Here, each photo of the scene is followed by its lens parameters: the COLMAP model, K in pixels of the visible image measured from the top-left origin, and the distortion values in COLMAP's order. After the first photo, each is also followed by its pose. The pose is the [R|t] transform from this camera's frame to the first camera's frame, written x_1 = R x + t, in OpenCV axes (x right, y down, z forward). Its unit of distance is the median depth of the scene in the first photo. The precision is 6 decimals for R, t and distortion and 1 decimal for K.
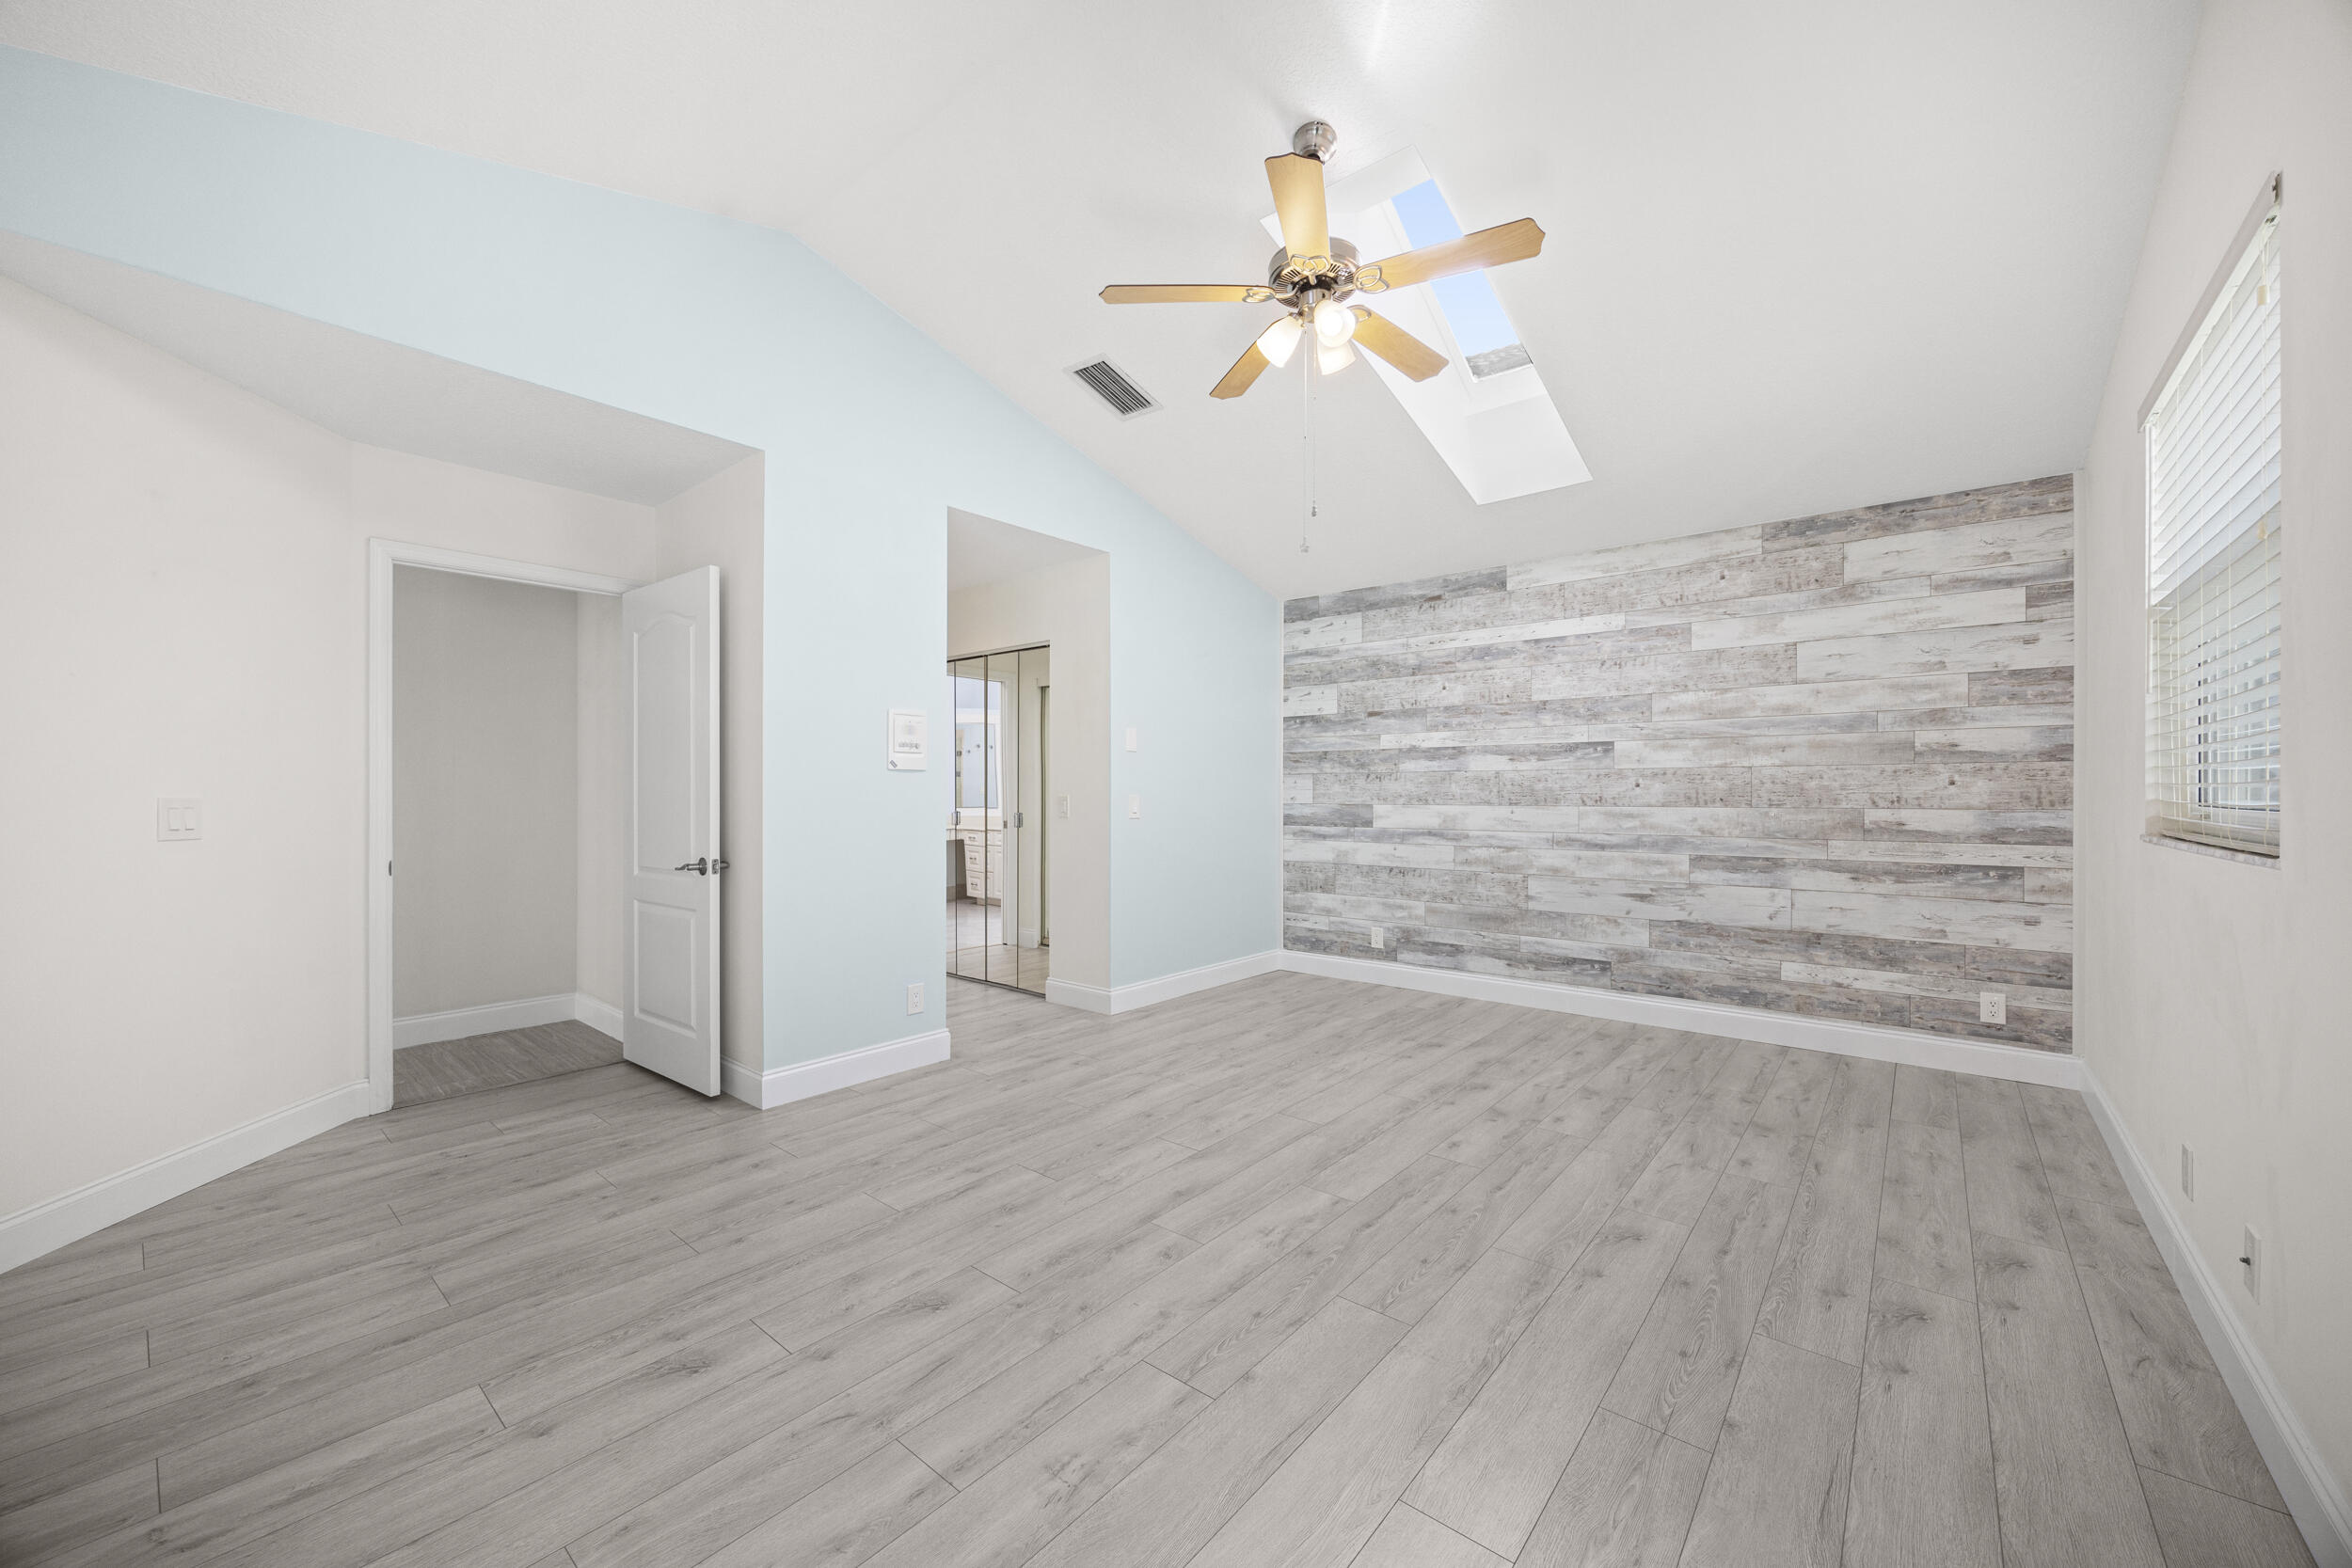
lens RADIAL K [[896.0, 0, 1188.3], [0, 896.0, 809.6], [0, 0, 1]] dist [-0.003761, -0.000101]
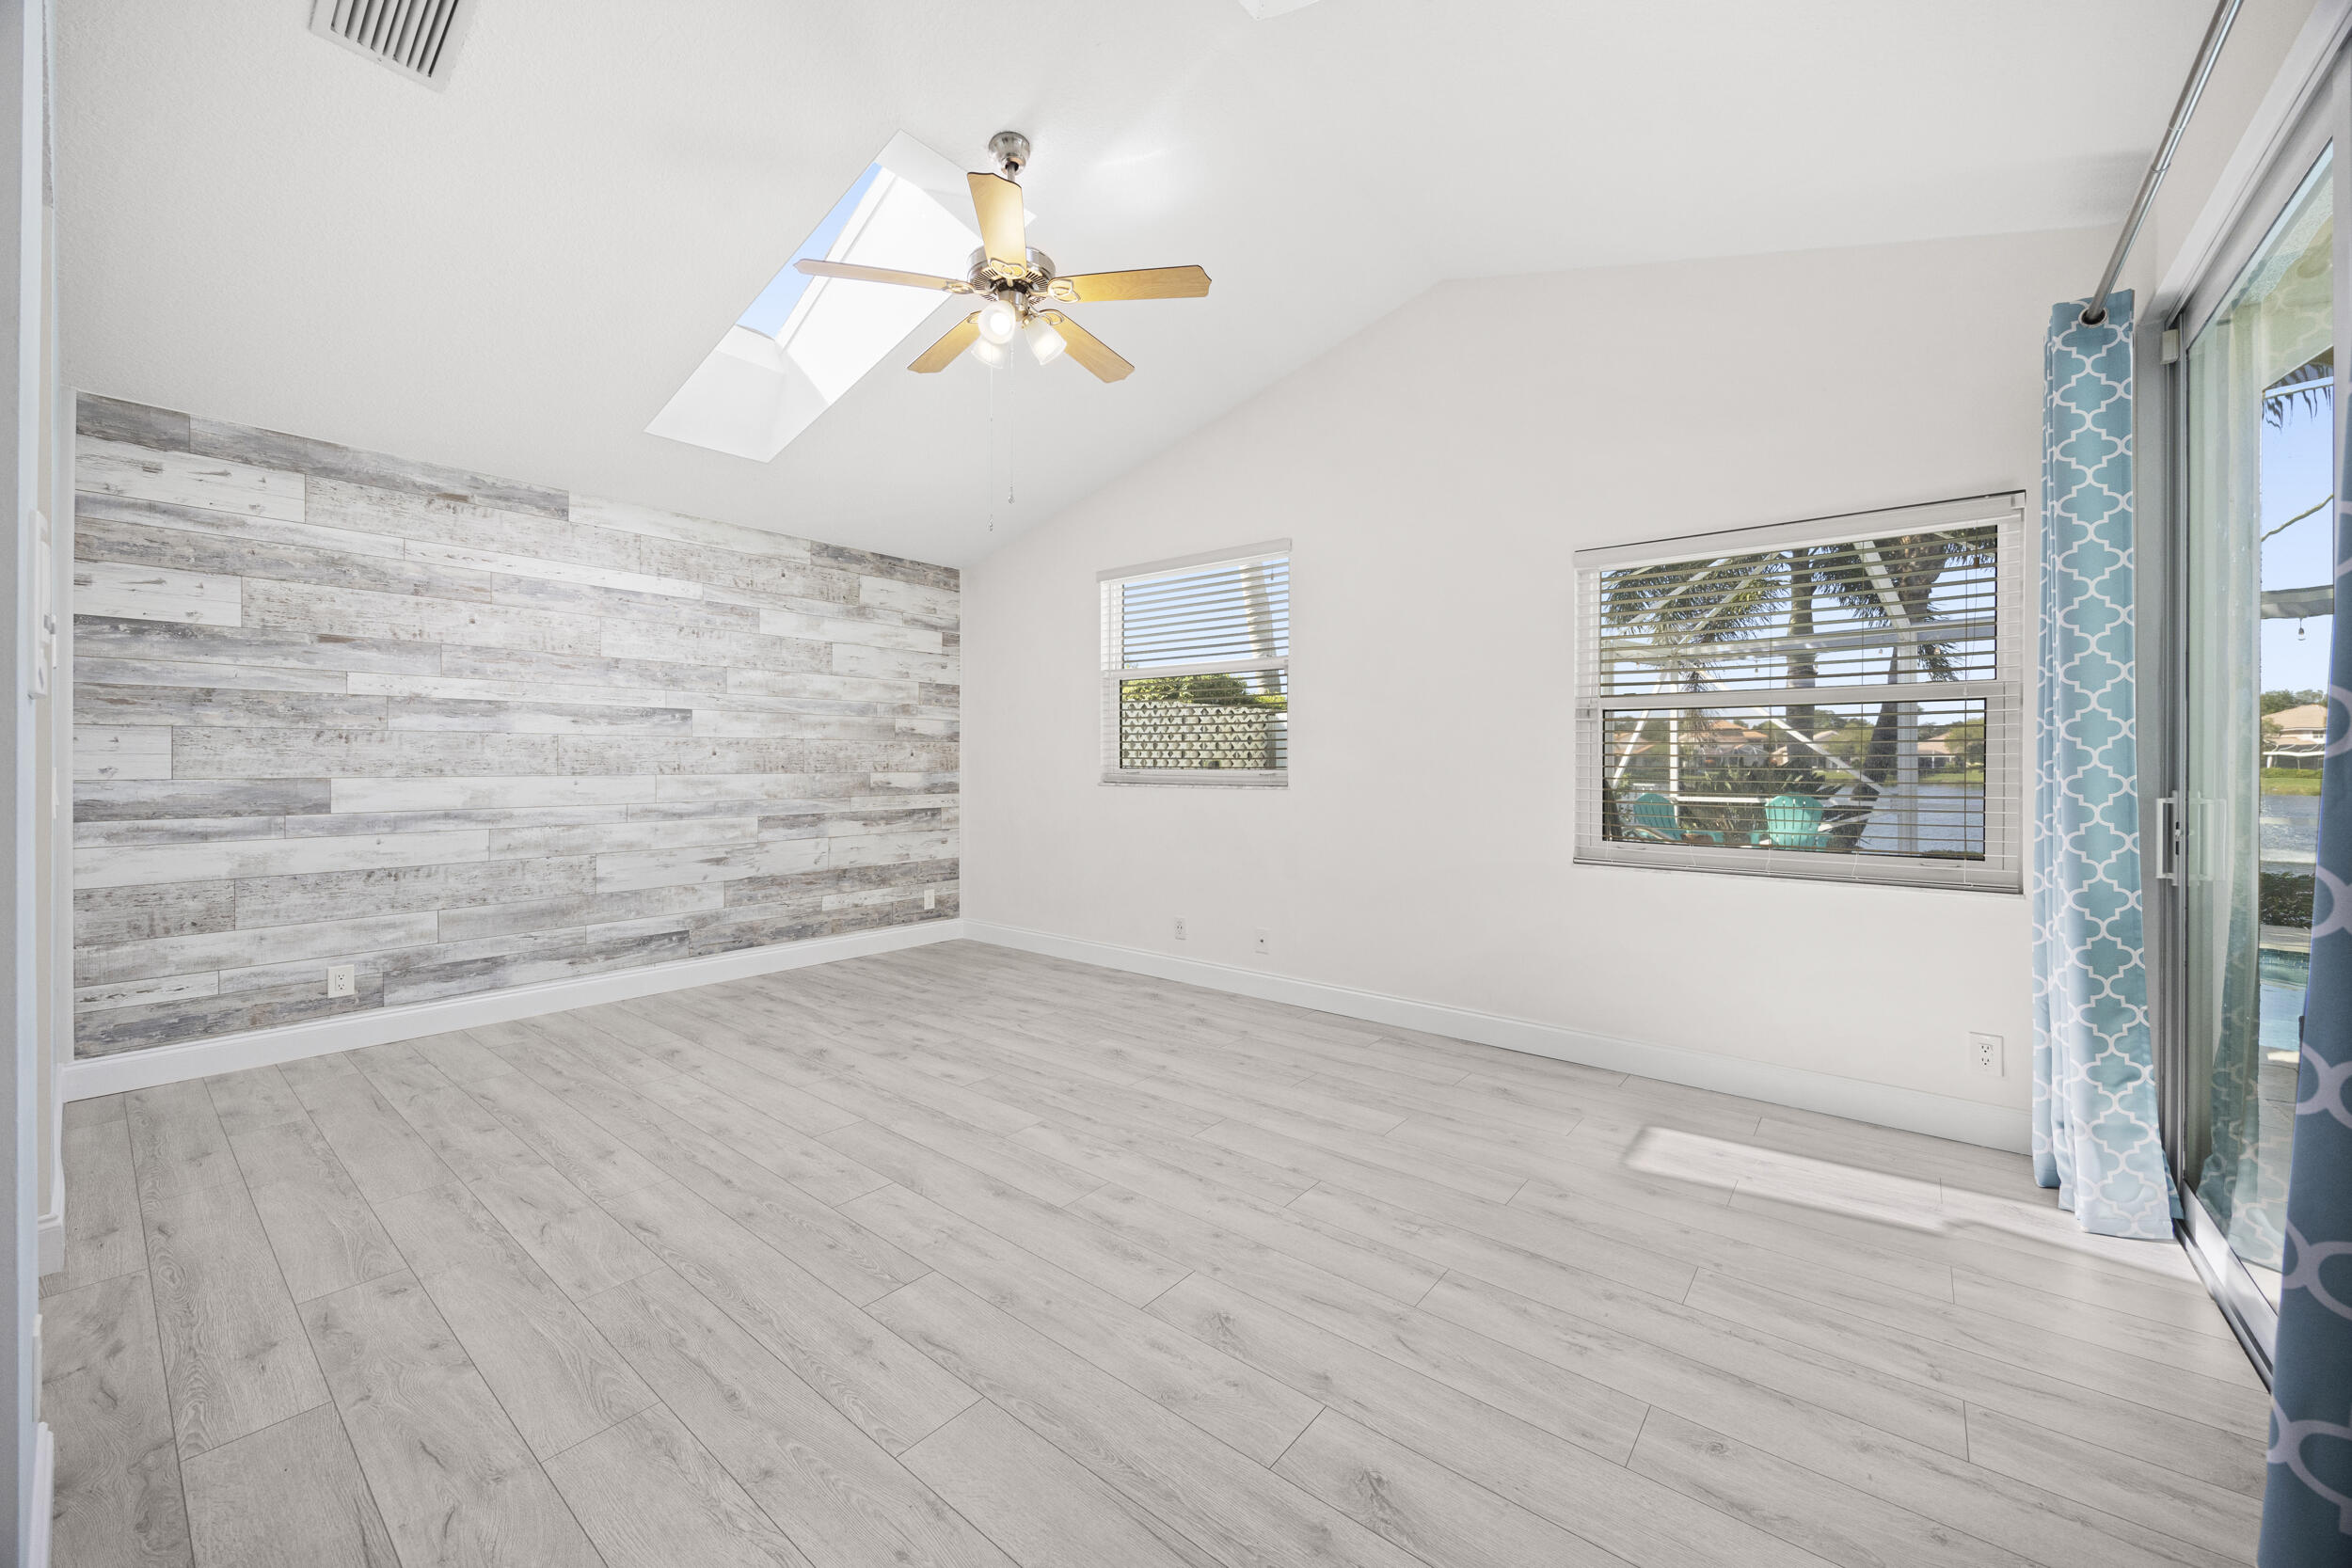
lens RADIAL K [[892.9, 0, 1180.3], [0, 892.9, 781.7], [0, 0, 1]] dist [-0.003556, -0.000041]
pose [[-0.008504, -0.023439, 0.999689, -0.543047], [0.015817, 0.999597, 0.023572, -0.010608], [-0.999839, 0.016012, -0.008129, 0.475660]]
